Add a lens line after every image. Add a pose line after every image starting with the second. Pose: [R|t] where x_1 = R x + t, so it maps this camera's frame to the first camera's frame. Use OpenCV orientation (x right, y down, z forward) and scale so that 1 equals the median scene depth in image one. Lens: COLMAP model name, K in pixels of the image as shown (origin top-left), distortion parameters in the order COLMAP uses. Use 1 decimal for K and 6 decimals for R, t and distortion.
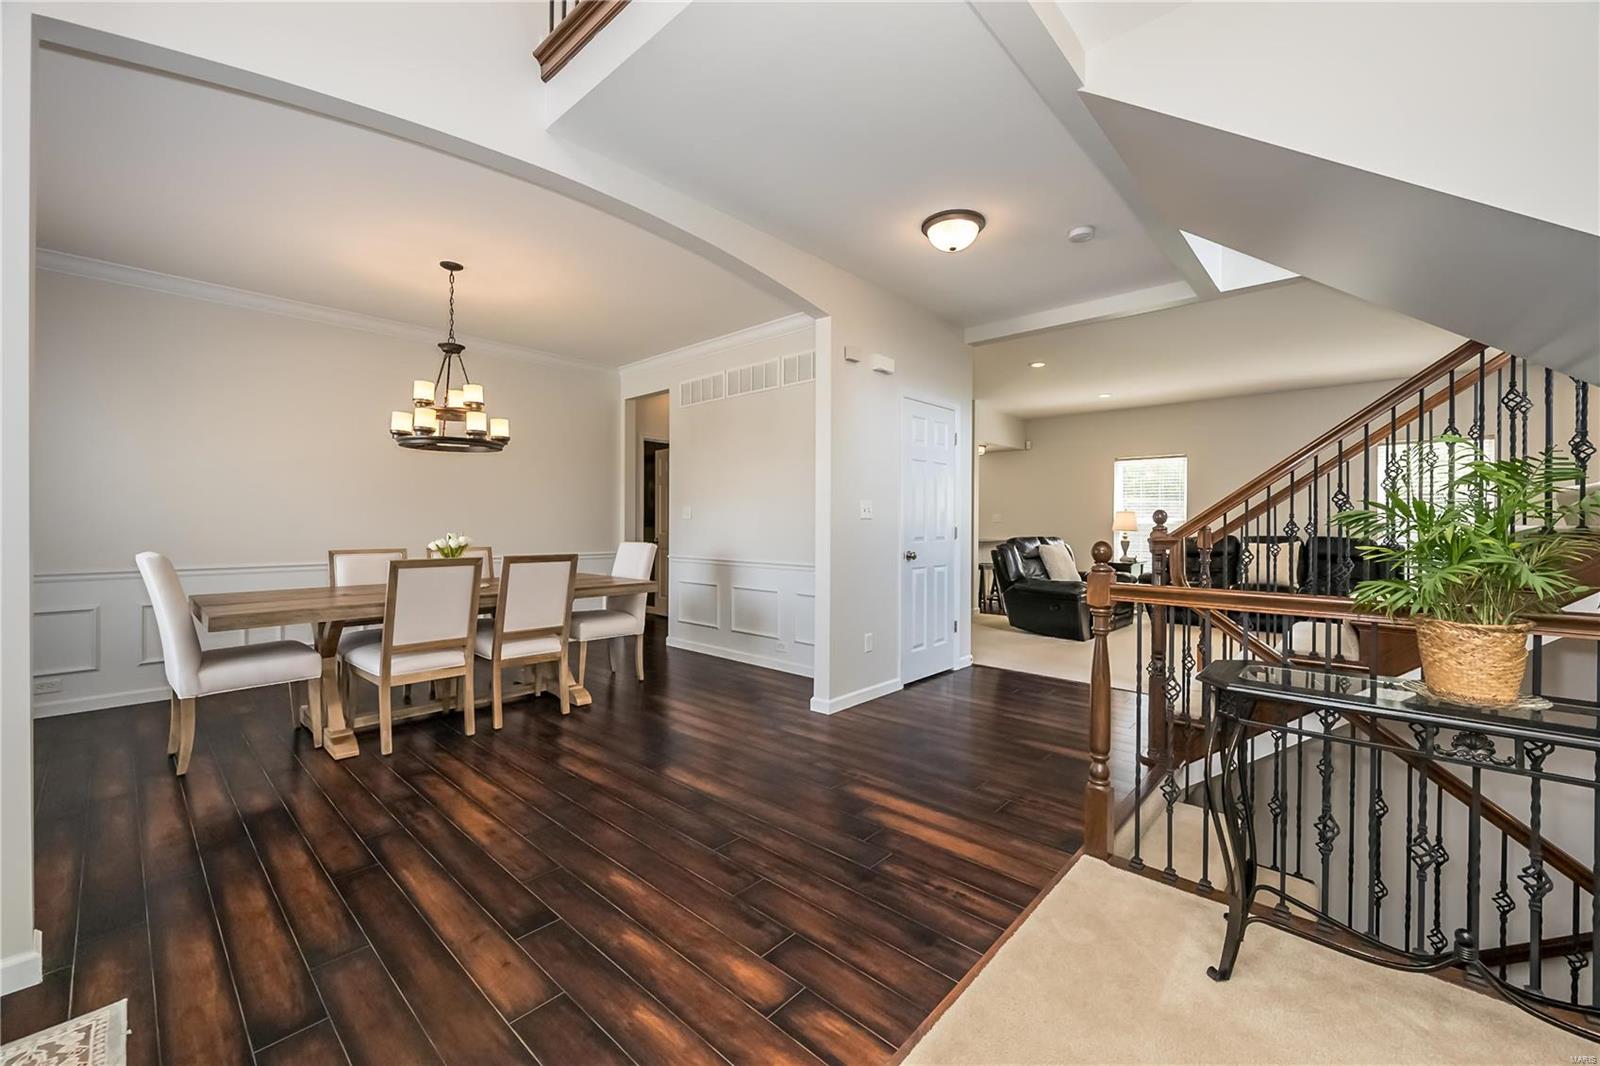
lens RADIAL K [[634.7, 0, 810.3], [0, 634.7, 526.9], [0, 0, 1]] dist [-0.002423, 0.000050]
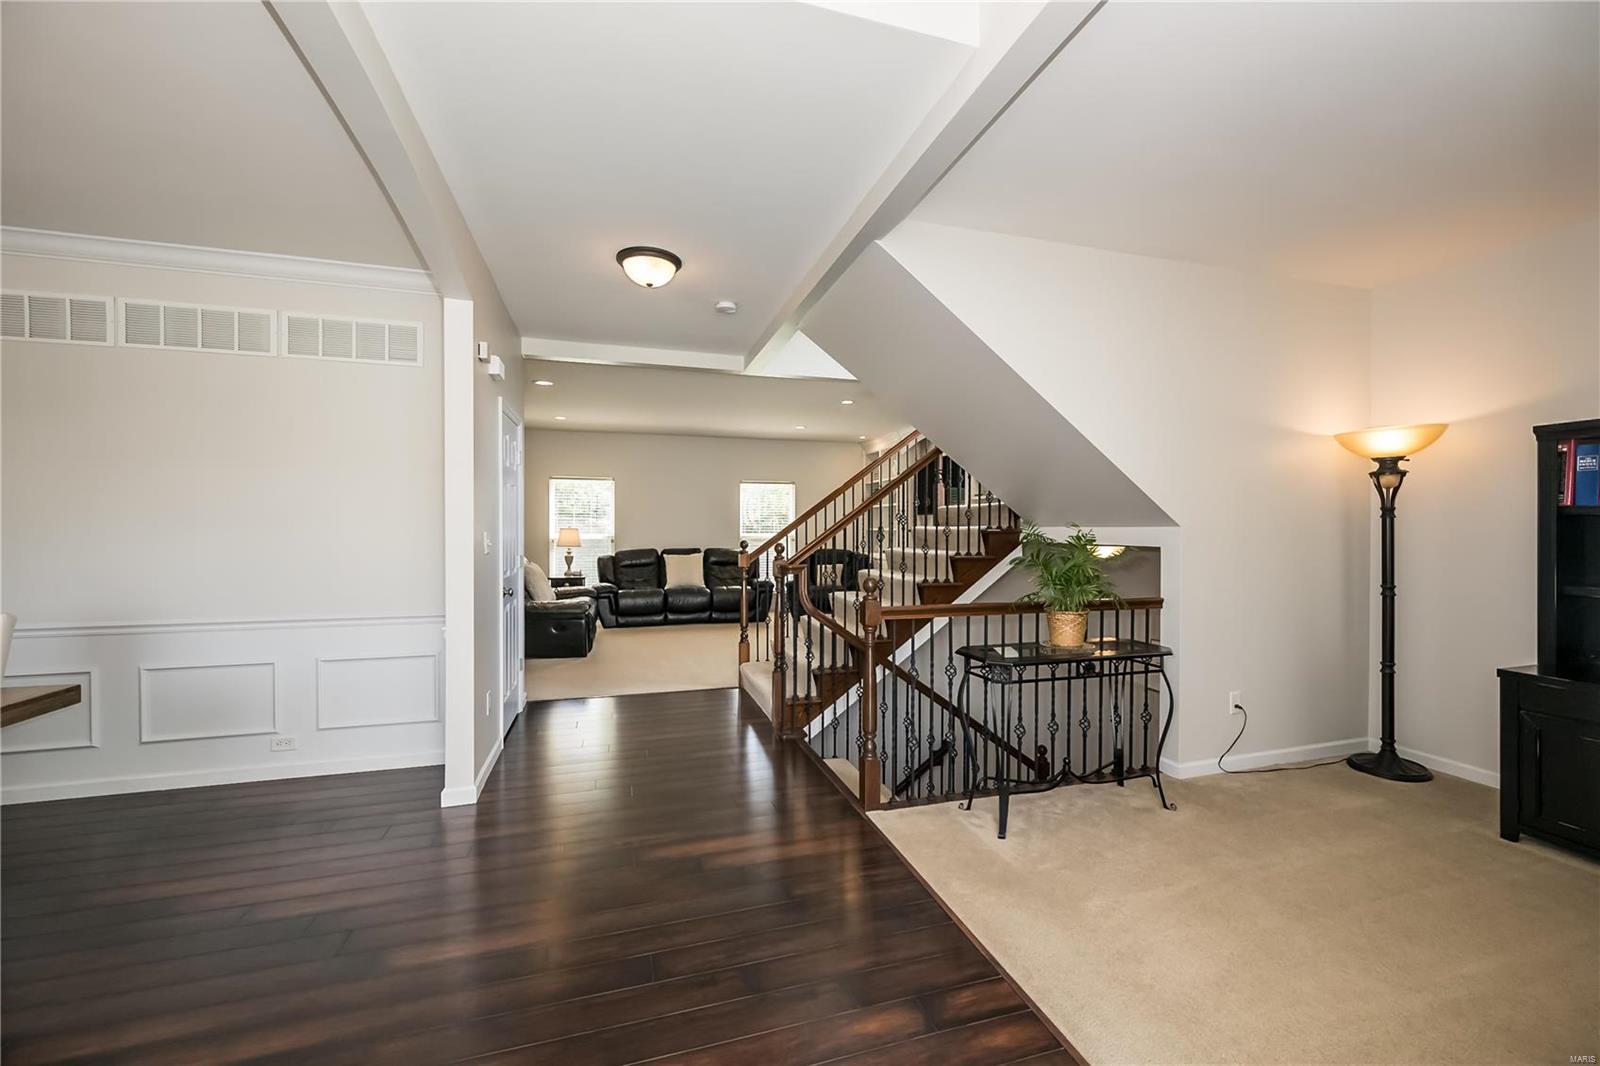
lens RADIAL K [[634.7, 0, 808.2], [0, 634.7, 530.4], [0, 0, 1]] dist [-0.002423, 0.000050]
pose [[0.514790, -0.003755, 0.857308, -0.797674], [0.003747, 0.999991, 0.002130, -0.083462], [-0.857308, 0.002115, 0.514799, 0.426657]]
